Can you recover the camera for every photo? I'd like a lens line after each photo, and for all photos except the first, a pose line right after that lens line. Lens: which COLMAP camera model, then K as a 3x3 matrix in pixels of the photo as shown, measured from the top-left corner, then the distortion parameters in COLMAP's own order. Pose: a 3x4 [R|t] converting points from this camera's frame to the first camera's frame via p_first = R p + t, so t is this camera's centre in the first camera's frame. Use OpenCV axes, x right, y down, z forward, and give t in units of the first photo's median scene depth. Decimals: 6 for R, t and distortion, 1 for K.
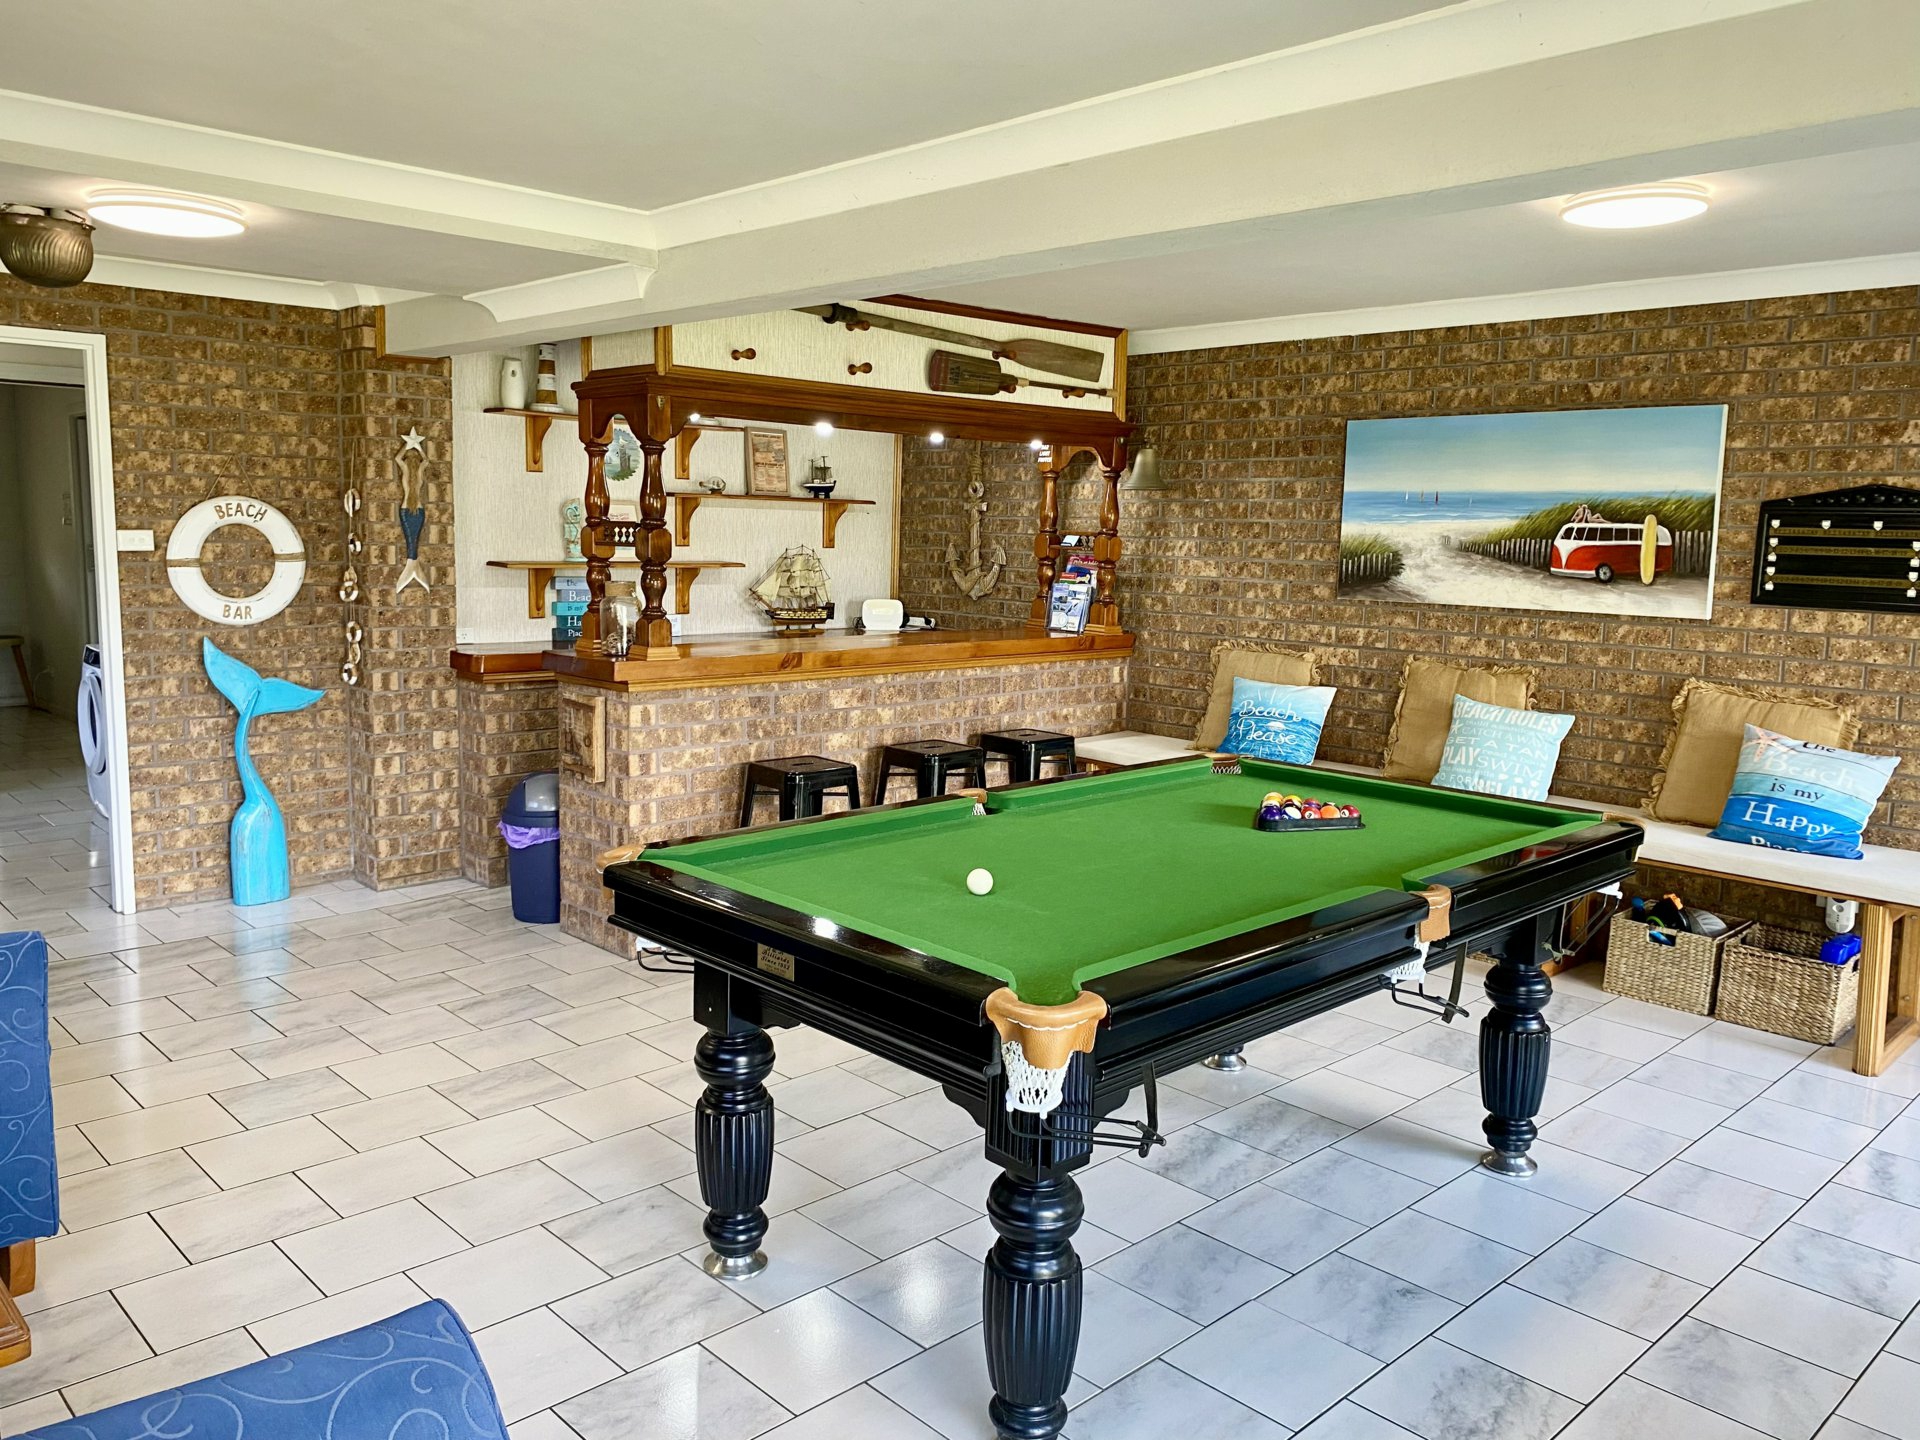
lens RADIAL K [[1462.8, 0, 959.6], [0, 1462.8, 715.9], [0, 0, 1]] dist [0.014040, -0.015224]
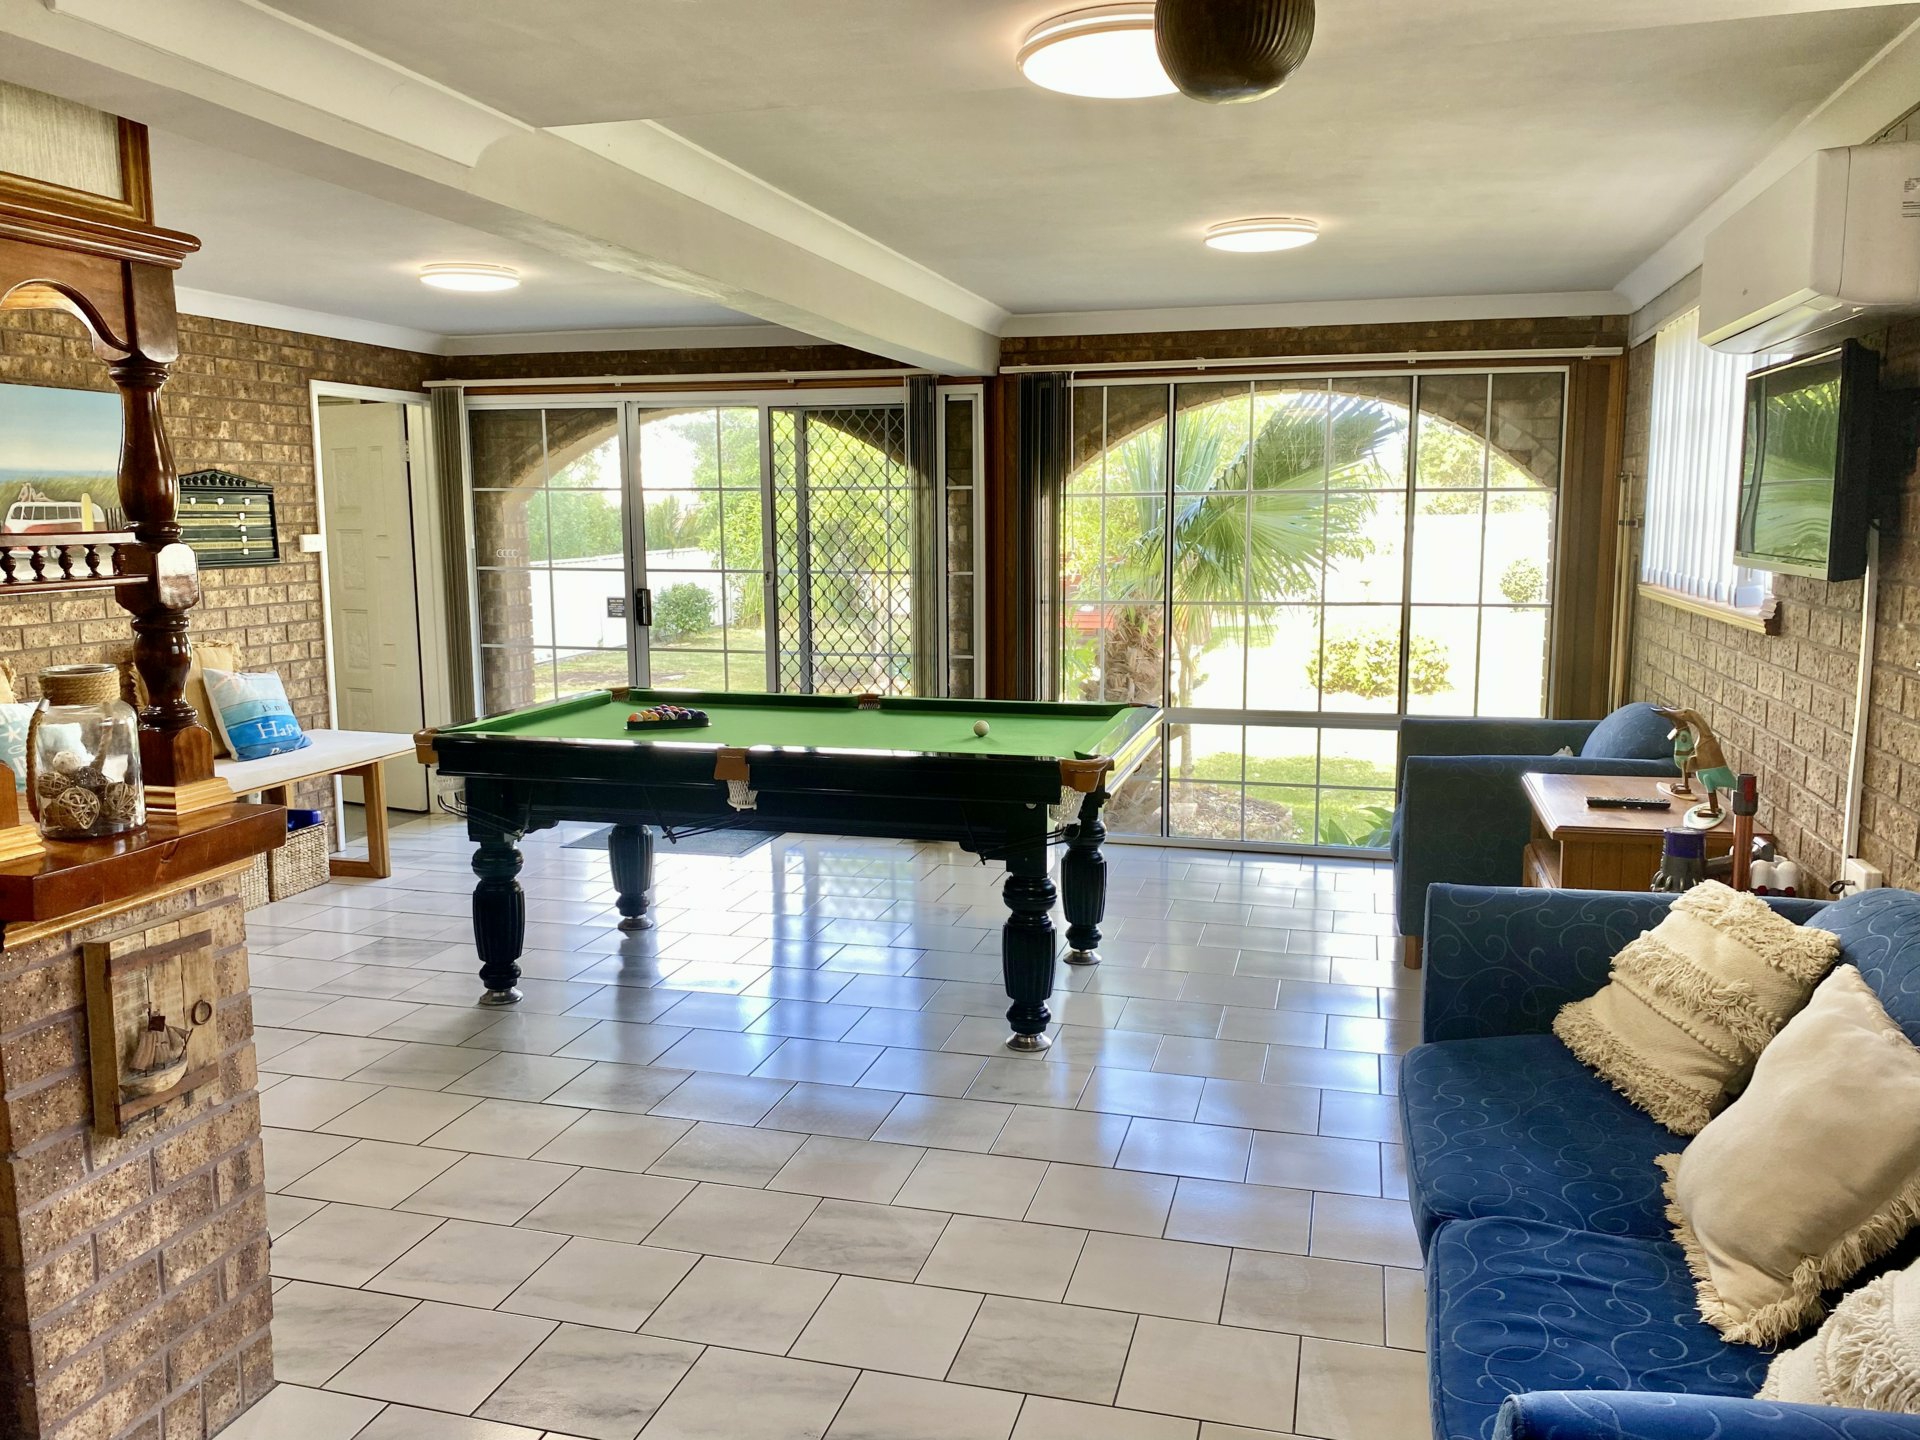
lens RADIAL K [[1462.8, 0, 963.8], [0, 1462.8, 715.2], [0, 0, 1]] dist [0.014040, -0.015224]
pose [[-0.514397, -0.138091, 0.846361, -0.718081], [0.106791, 0.968952, 0.222997, -0.141986], [-0.850877, 0.205092, -0.483679, 0.950090]]
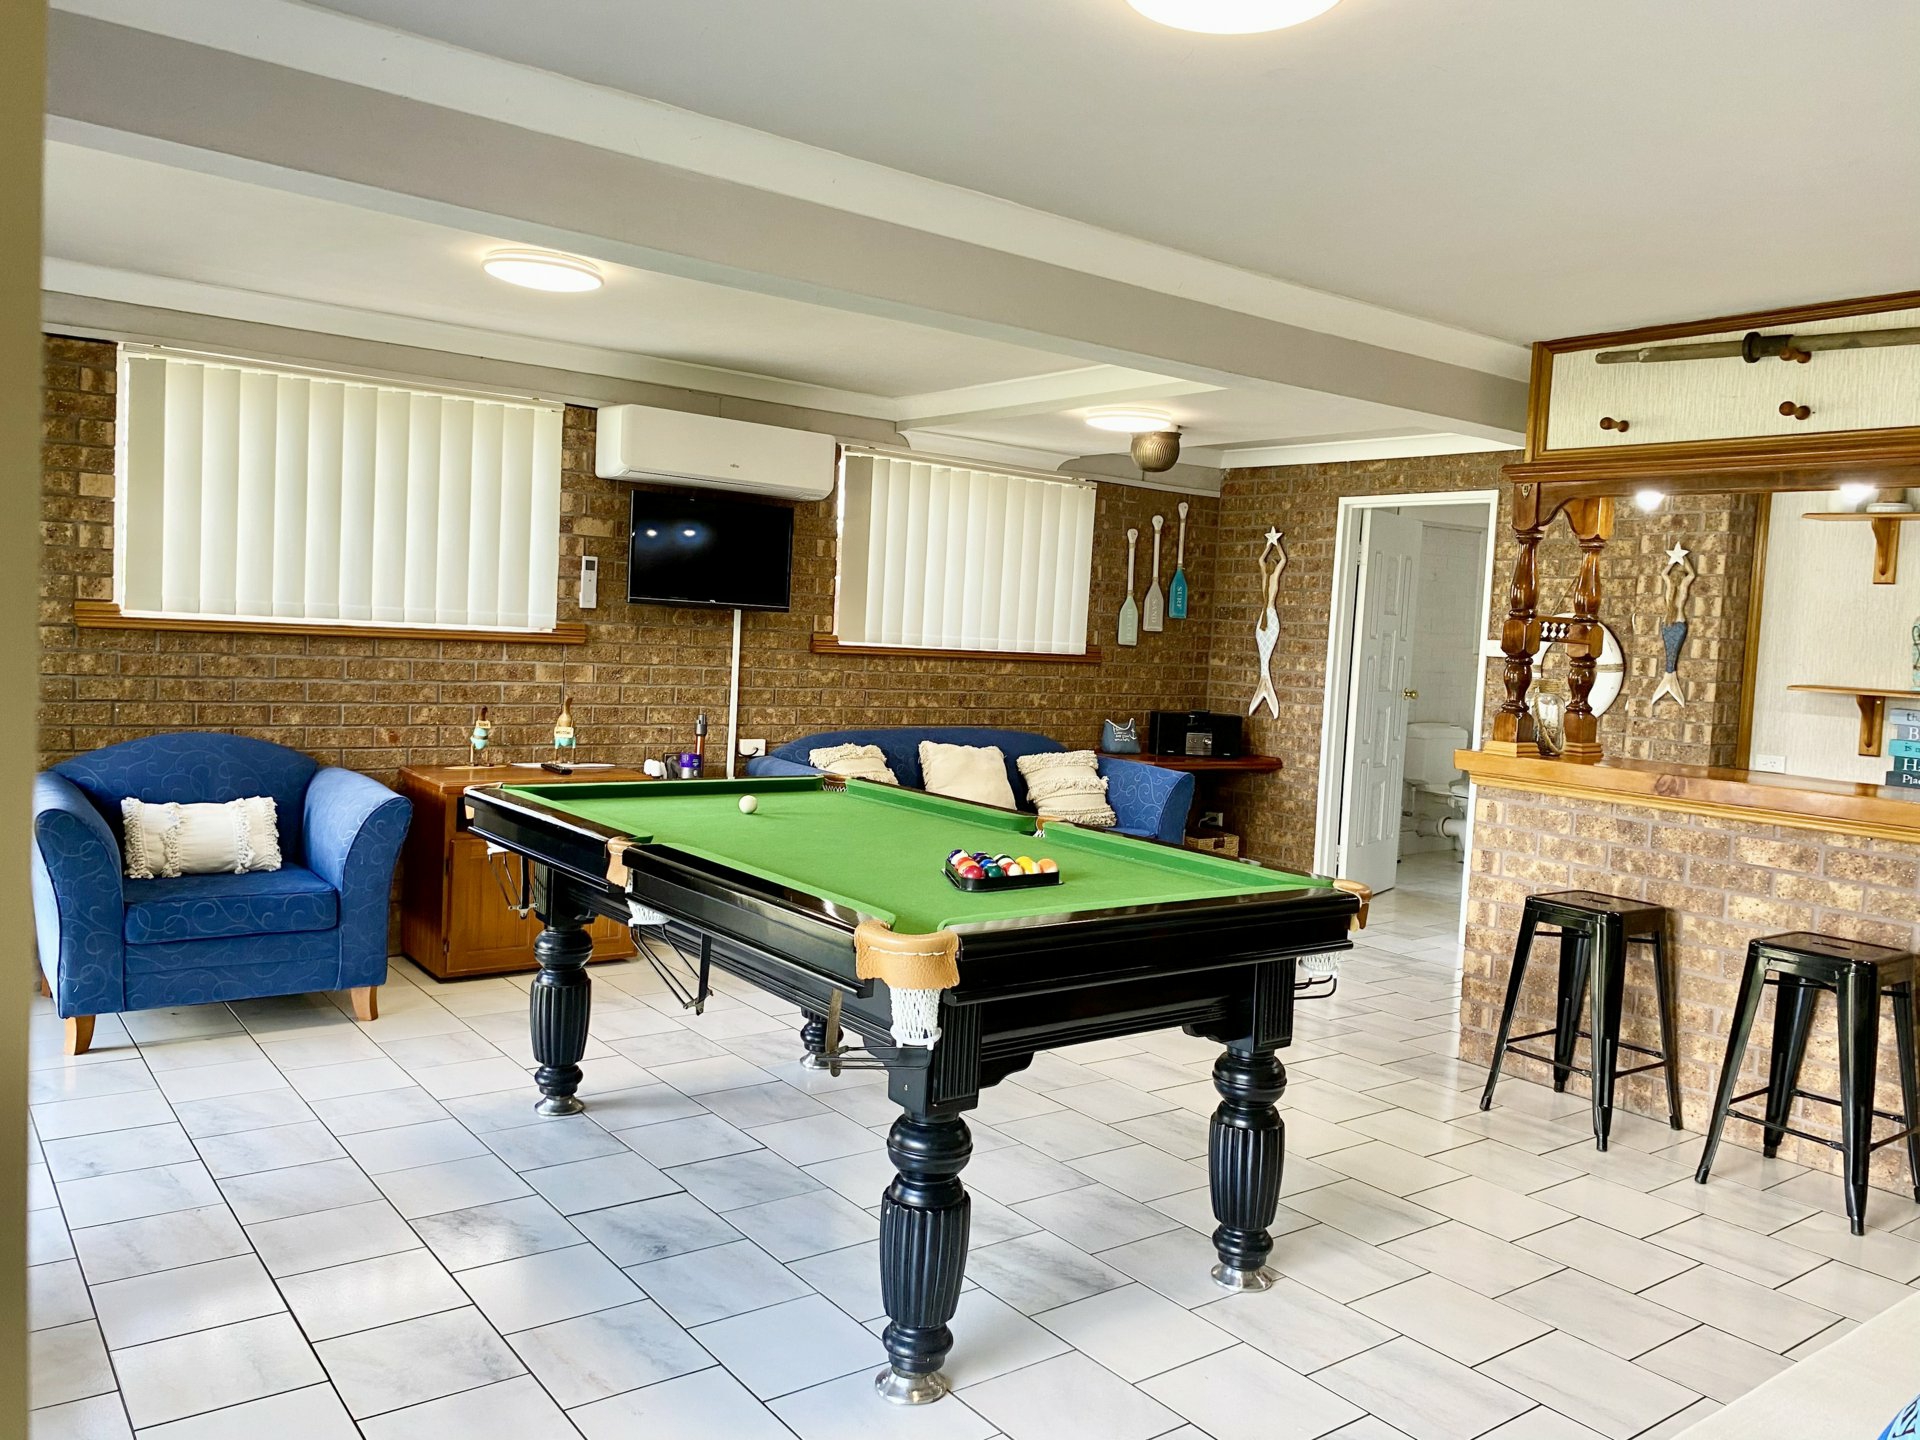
lens RADIAL K [[1462.8, 0, 956.2], [0, 1462.8, 718.5], [0, 0, 1]] dist [0.014040, -0.015224]
pose [[-0.128128, 0.035058, -0.991138, 0.743148], [-0.185939, 0.980804, 0.058730, -0.048688], [0.974171, 0.191816, -0.119150, 0.712046]]
